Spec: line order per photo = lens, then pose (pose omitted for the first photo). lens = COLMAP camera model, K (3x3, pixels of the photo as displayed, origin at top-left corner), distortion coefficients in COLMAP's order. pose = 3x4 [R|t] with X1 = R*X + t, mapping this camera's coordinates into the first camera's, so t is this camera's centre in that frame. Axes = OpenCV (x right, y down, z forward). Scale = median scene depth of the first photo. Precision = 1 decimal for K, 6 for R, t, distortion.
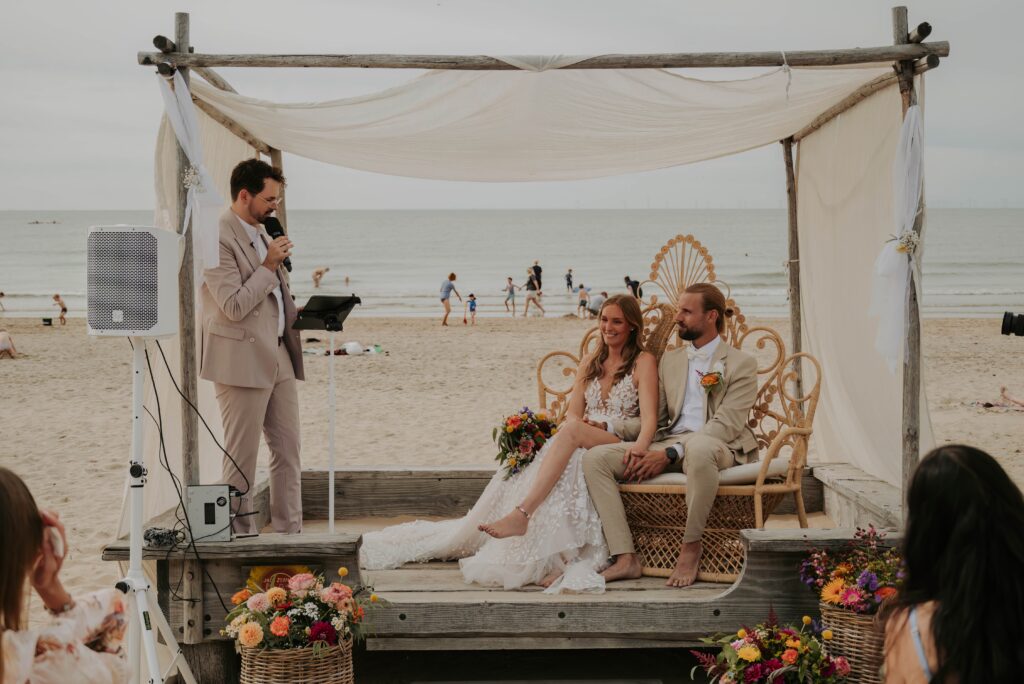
lens RADIAL K [[1623.3, 0, 512.0], [0, 1623.3, 342.0], [0, 0, 1]] dist [-0.023528, 0.038938]
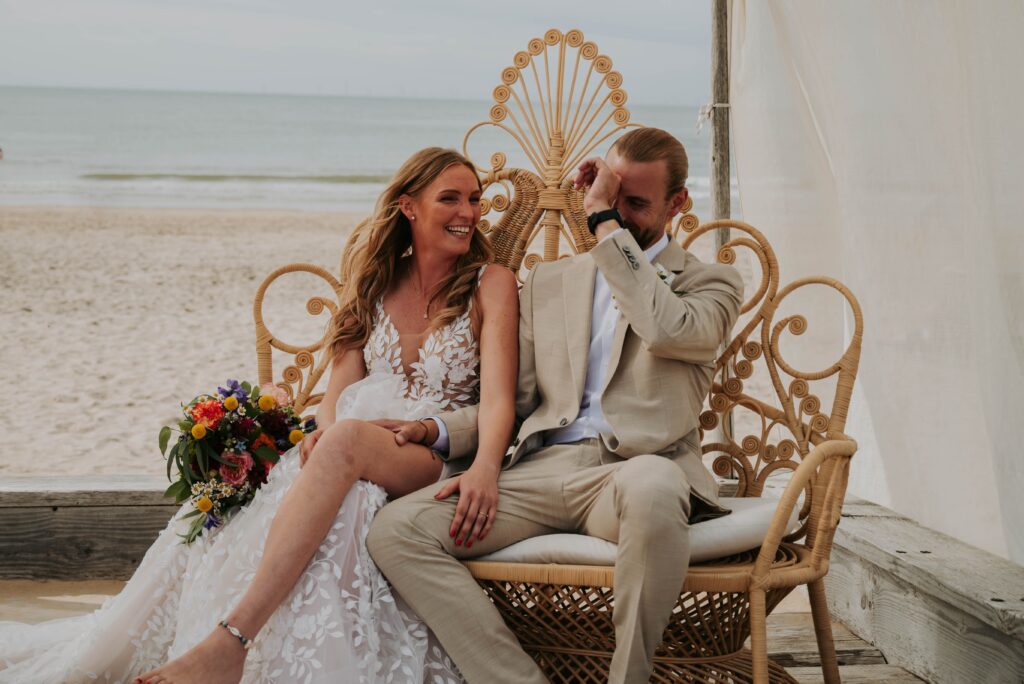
lens RADIAL K [[1636.8, 0, 486.7], [0, 1636.8, 305.3], [0, 0, 1]] dist [0.000997, 0.024300]
pose [[0.982871, 0.009448, 0.184055, -0.006757], [-0.015508, 0.999383, 0.031513, 0.001767], [-0.183643, -0.033828, 0.982411, 0.532109]]
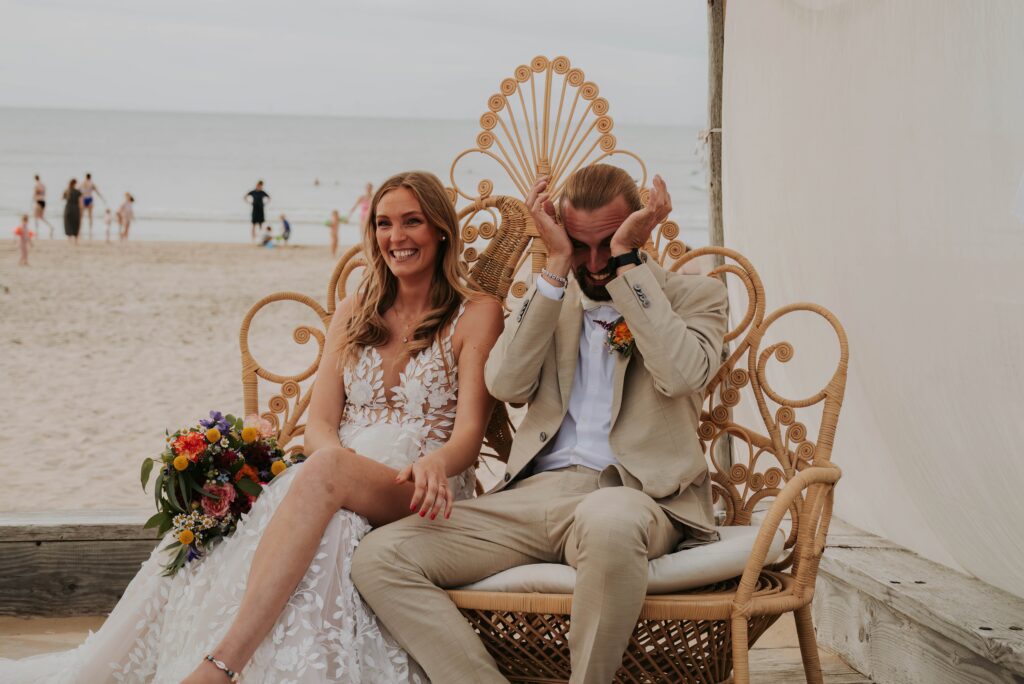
lens RADIAL K [[1746.6, 0, 515.0], [0, 1746.6, 285.0], [0, 0, 1]] dist [0.009987, -0.048807]
pose [[0.982530, 0.011553, 0.185744, -0.000785], [-0.012094, 0.999925, 0.001780, 0.001704], [-0.185710, -0.003995, 0.982597, 0.500707]]
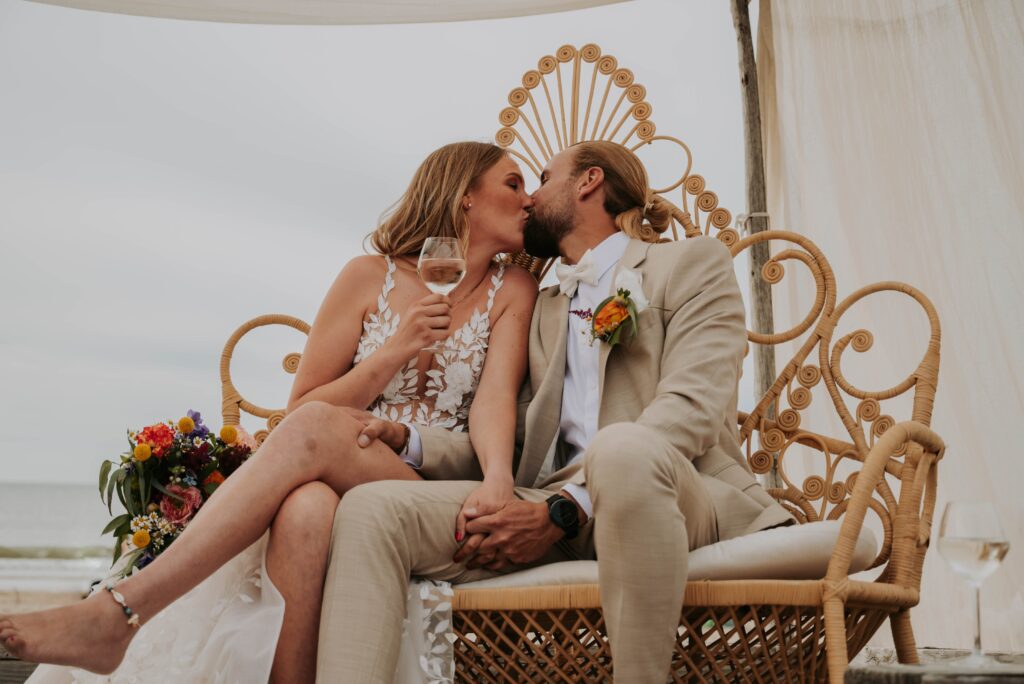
lens RADIAL K [[1697.2, 0, 512.0], [0, 1697.2, 342.0], [0, 0, 1]] dist [-0.008254, 0.107925]
pose [[0.983149, 0.044107, 0.177404, 0.012216], [-0.006314, 0.978070, -0.208179, 0.109007], [-0.182696, 0.203551, 0.961868, 0.600155]]
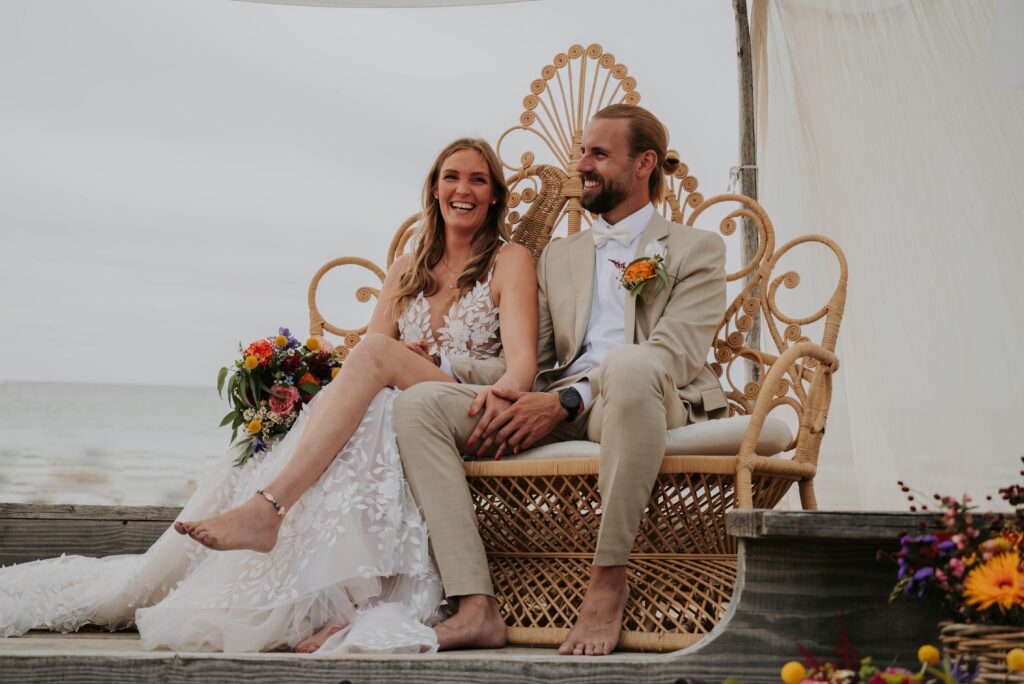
lens RADIAL K [[1759.4, 0, 515.0], [0, 1759.4, 365.6], [0, 0, 1]] dist [-0.013604, 0.048445]
pose [[0.991177, 0.036393, 0.127447, 0.010366], [-0.018411, 0.990047, -0.139526, 0.129990], [-0.131257, 0.135948, 0.981983, 0.441430]]
